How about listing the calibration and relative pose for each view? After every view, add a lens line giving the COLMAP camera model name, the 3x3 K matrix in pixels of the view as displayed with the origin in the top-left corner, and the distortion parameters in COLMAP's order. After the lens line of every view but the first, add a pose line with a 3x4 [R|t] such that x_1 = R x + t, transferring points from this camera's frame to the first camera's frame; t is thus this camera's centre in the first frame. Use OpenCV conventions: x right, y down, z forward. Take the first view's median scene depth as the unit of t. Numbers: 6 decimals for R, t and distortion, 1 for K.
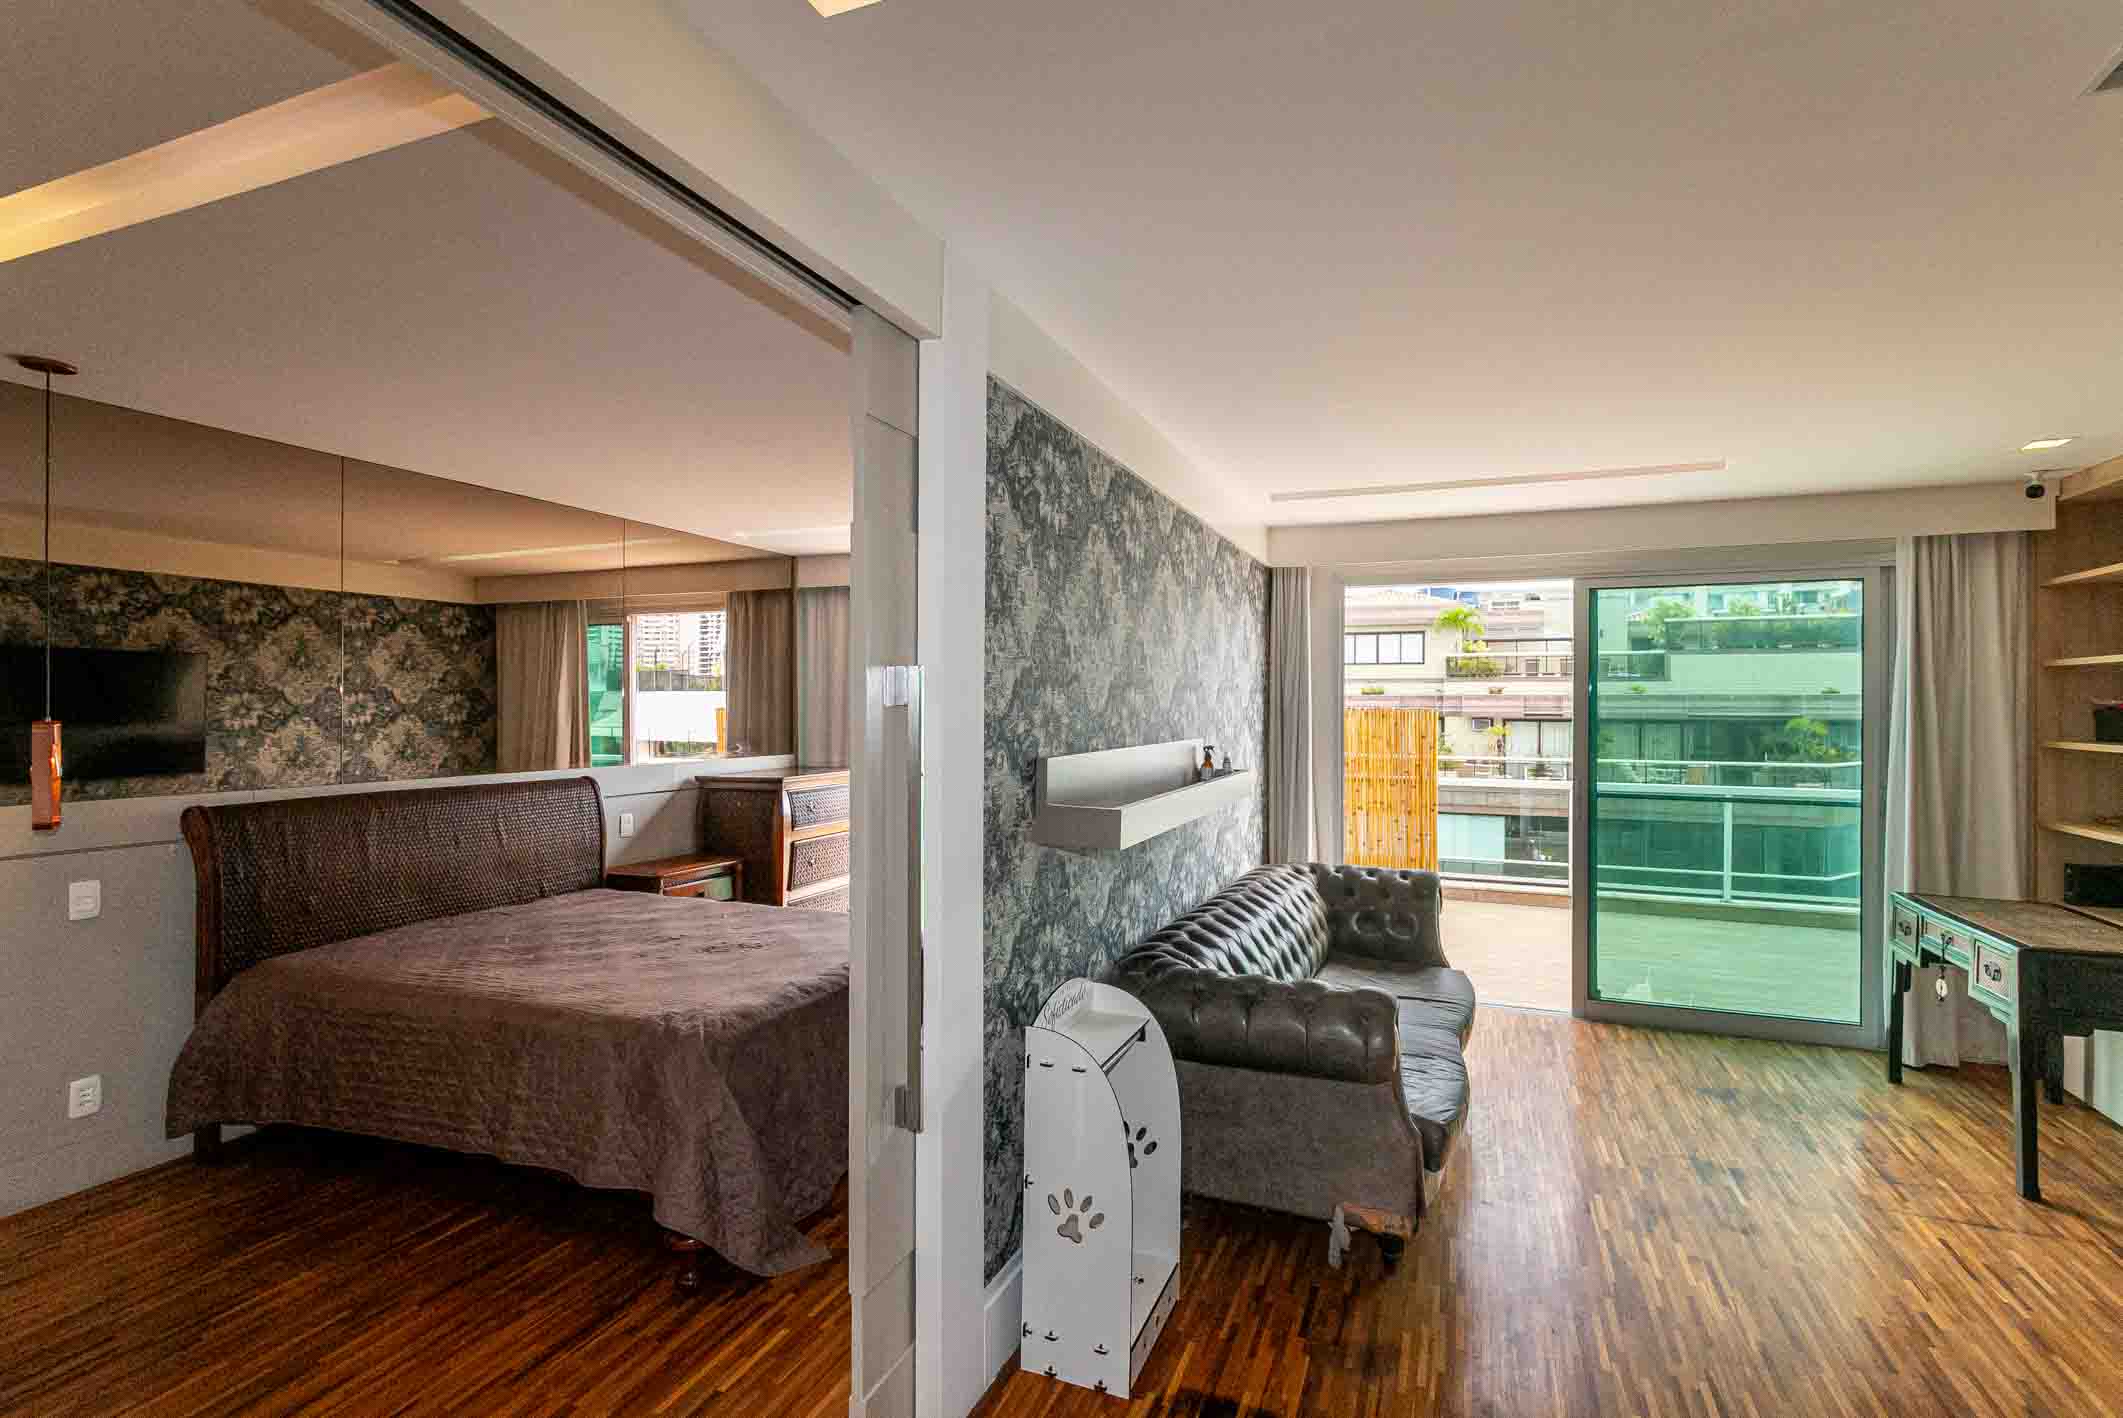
lens RADIAL K [[1022.4, 0, 1062.3], [0, 1022.4, 705.4], [0, 0, 1]] dist [0.001521, 0.001122]
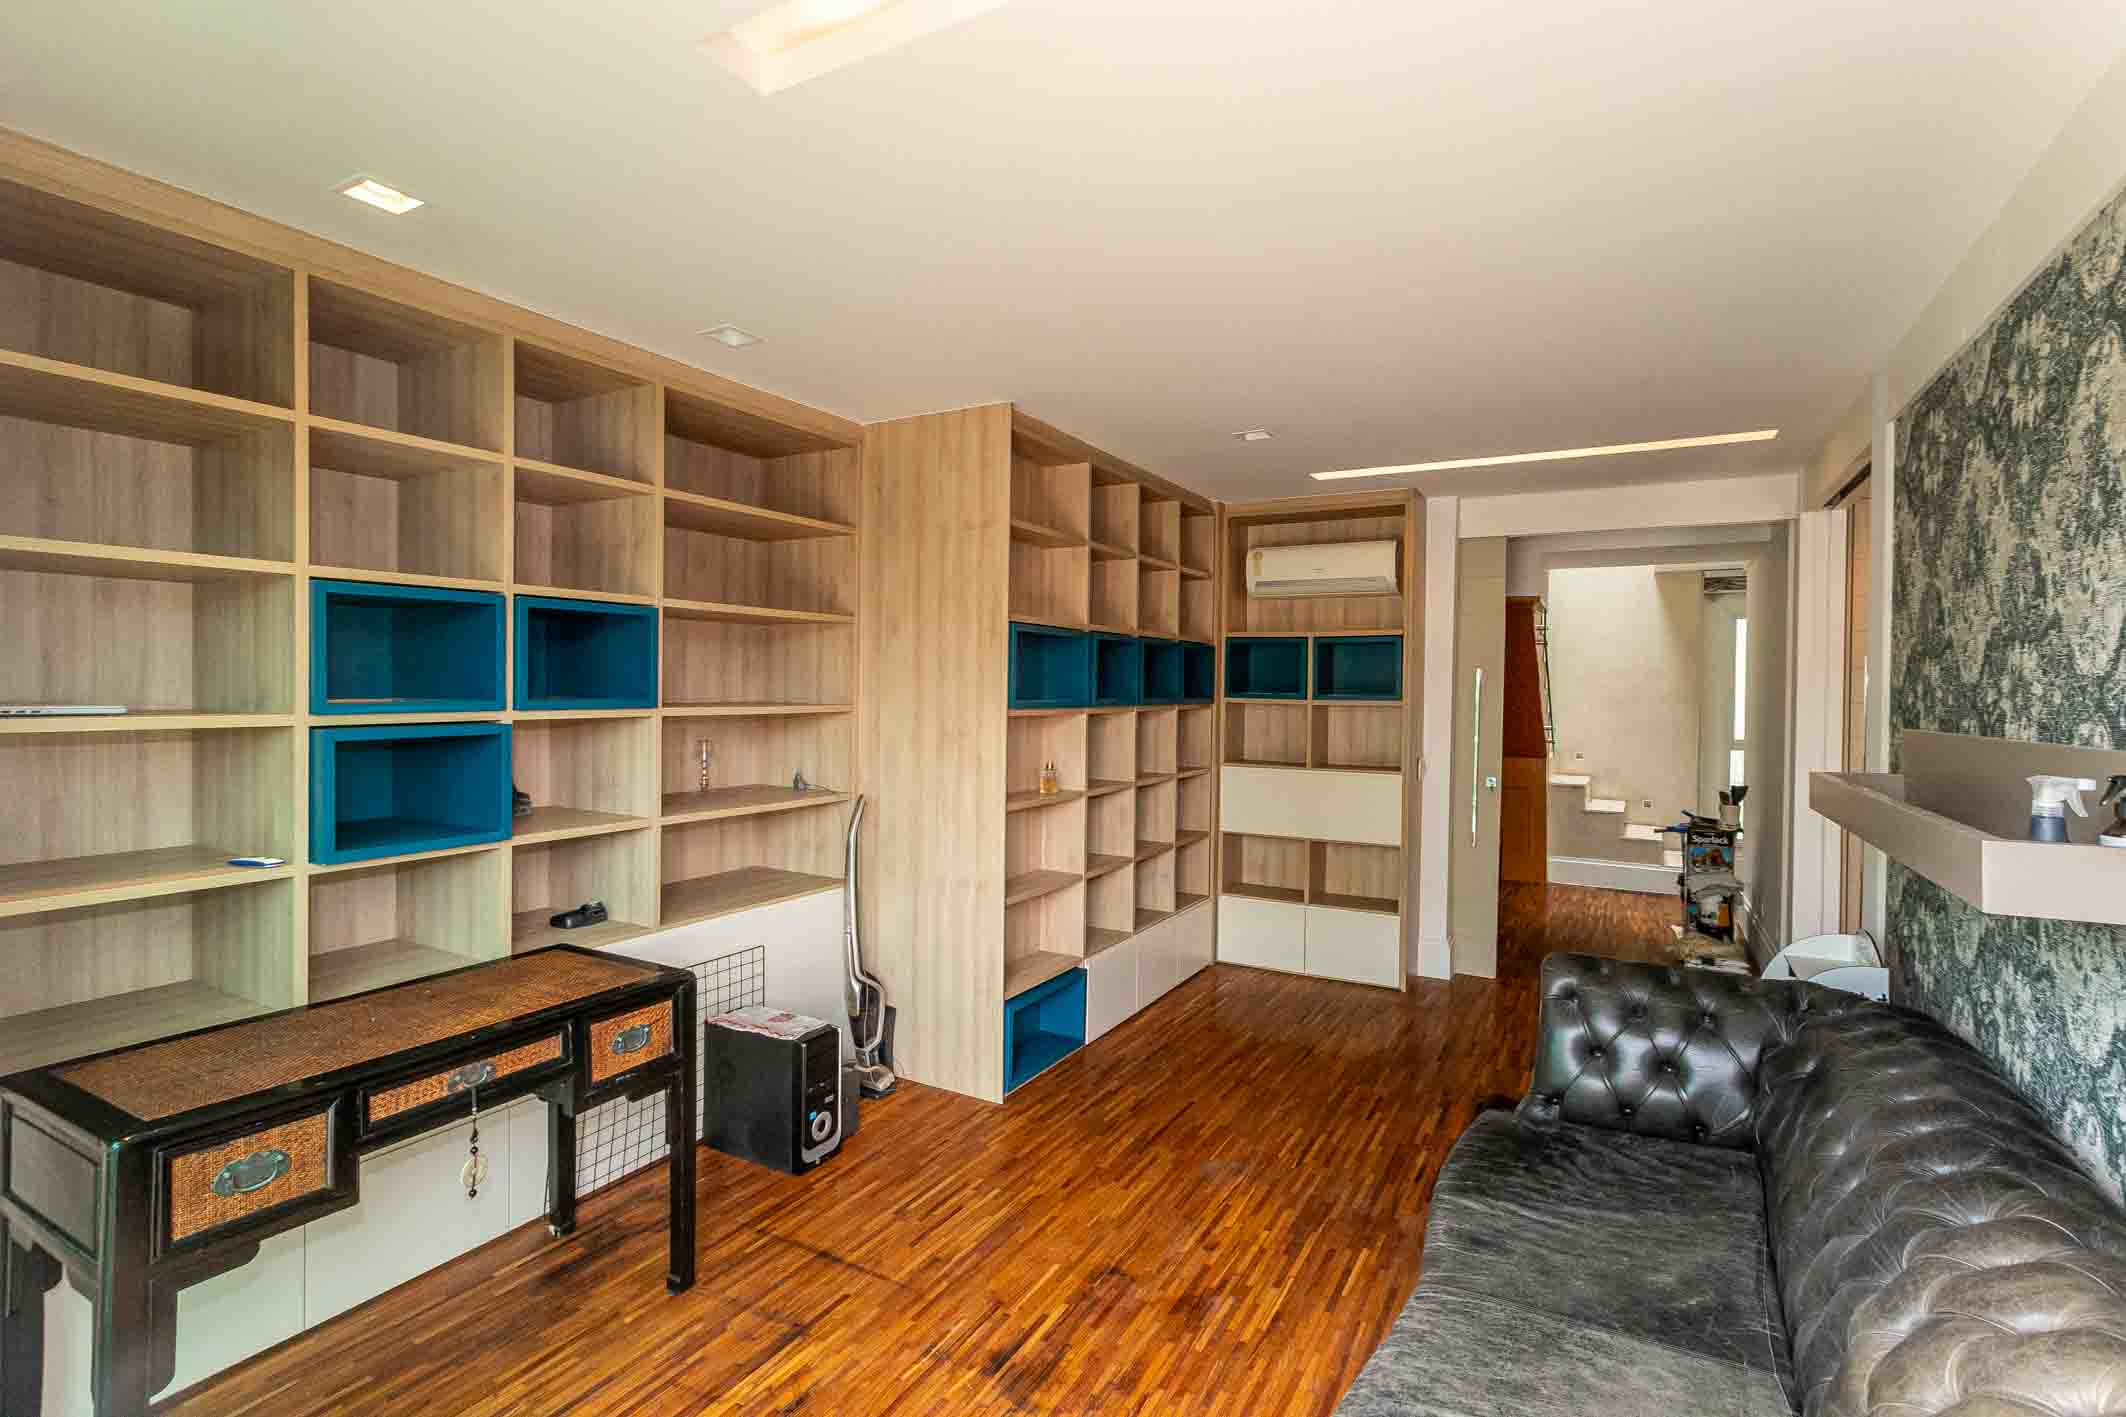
lens RADIAL K [[977.1, 0, 1087.1], [0, 977.1, 692.2], [0, 0, 1]] dist [-0.004511, -0.000354]
pose [[-0.992447, -0.013335, 0.121946, 0.431392], [-0.013064, 0.999910, 0.003026, 0.017823], [-0.121975, 0.001411, -0.992532, 1.316667]]
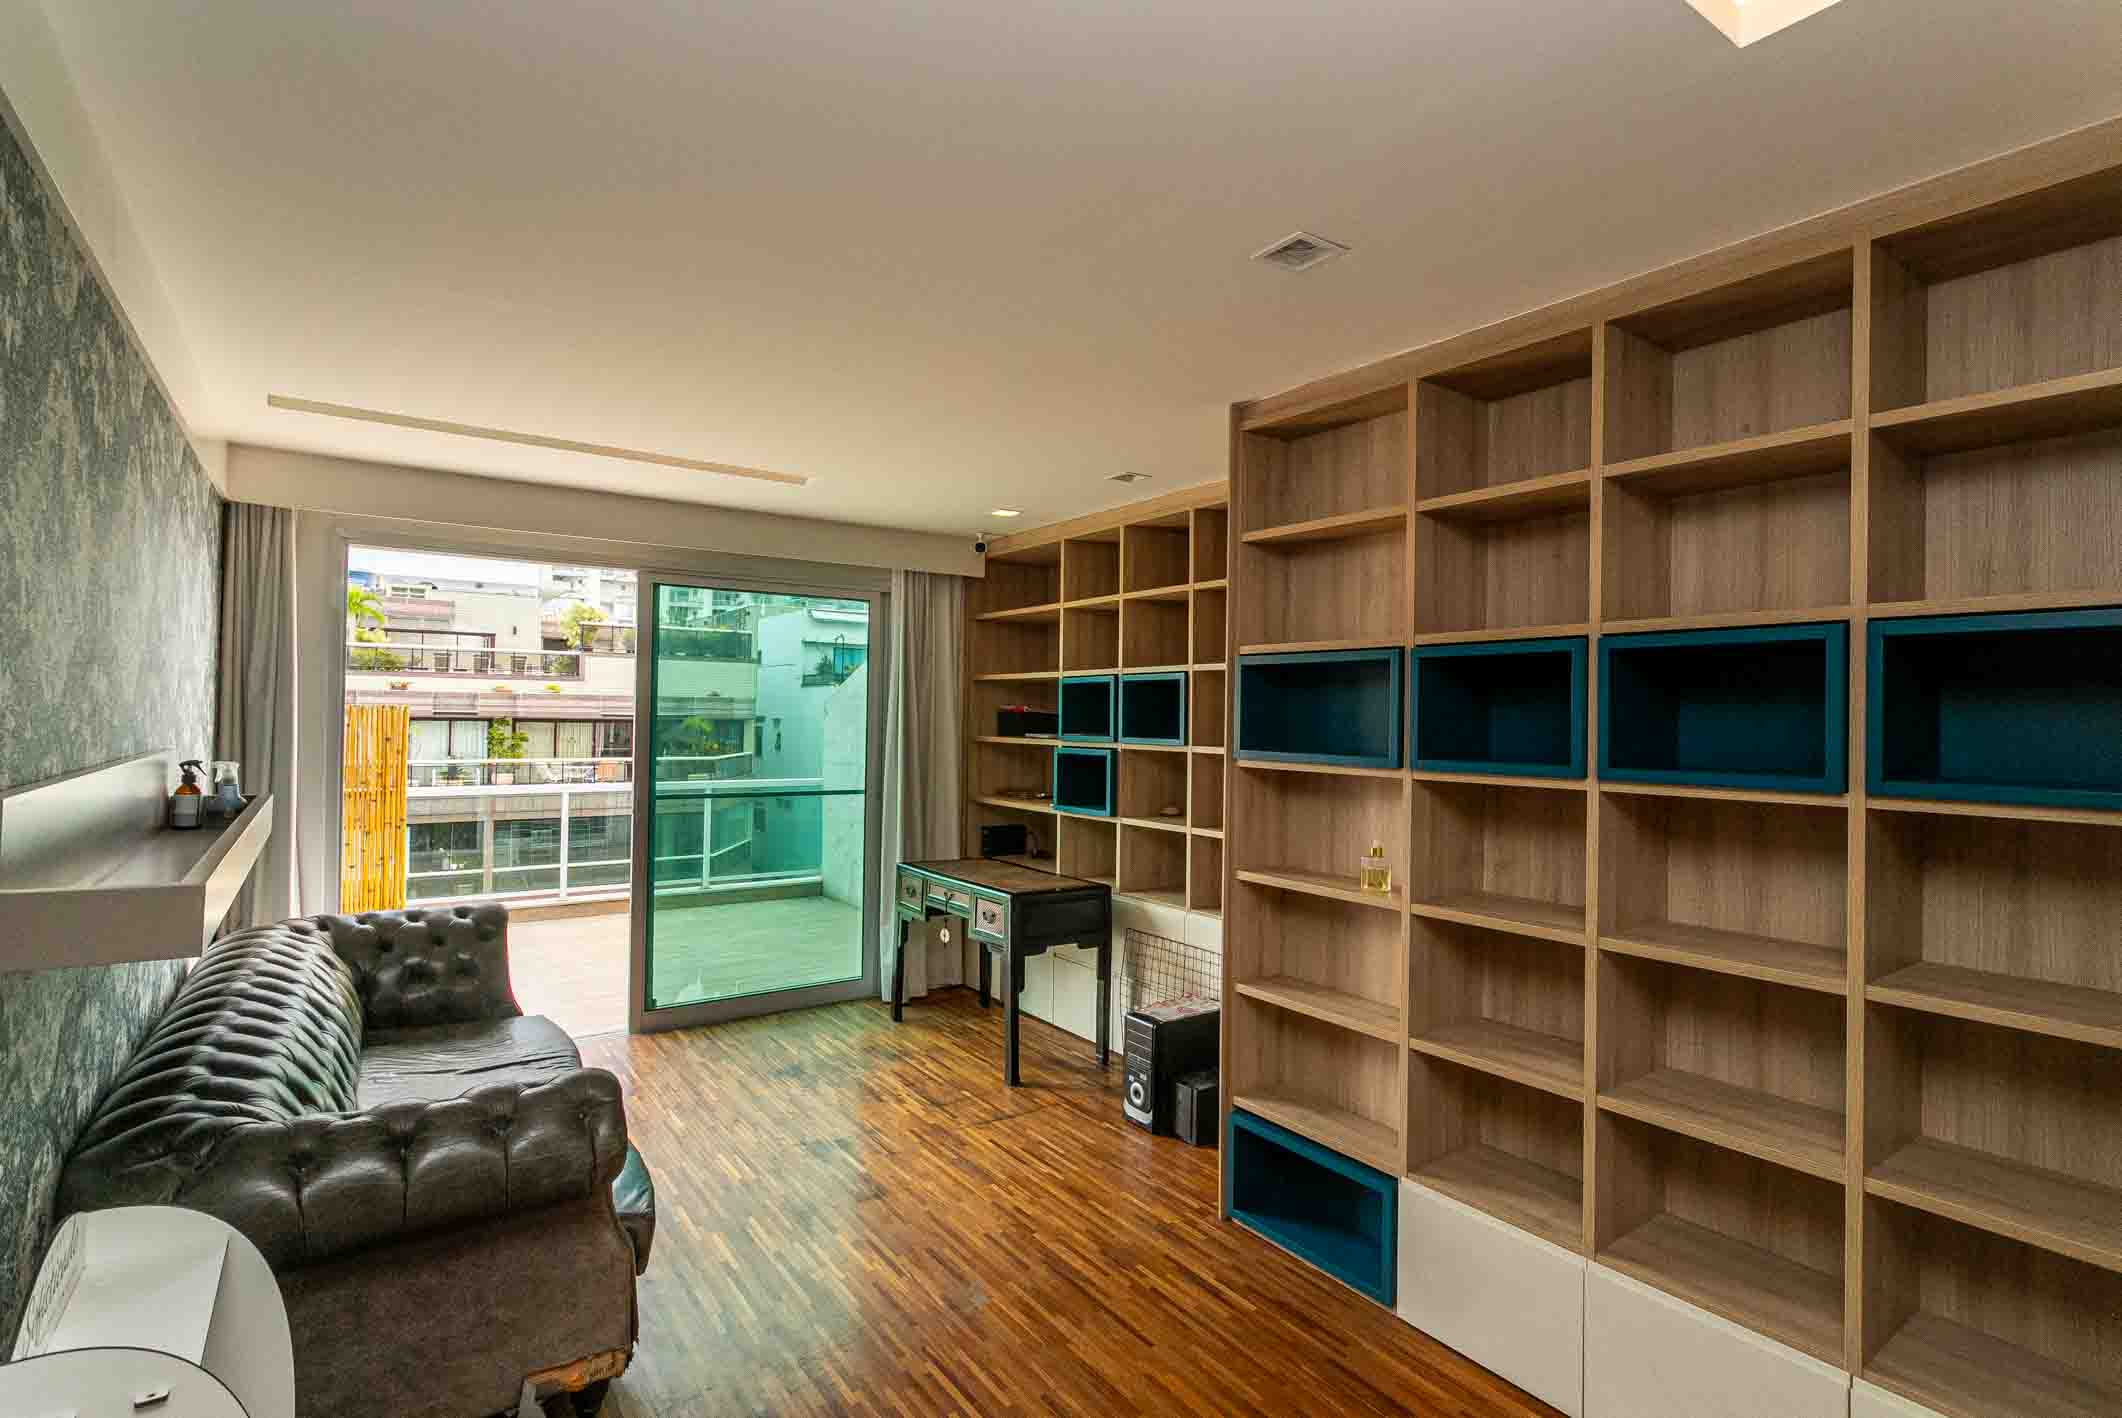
lens RADIAL K [[1021.9, 0, 1061.8], [0, 1021.9, 705.4], [0, 0, 1]] dist [0.001521, 0.001122]
pose [[0.540265, 0.011074, 0.841422, -0.099747], [-0.012116, 0.999912, -0.005380, 0.001566], [-0.841408, -0.007288, 0.540352, 0.189739]]
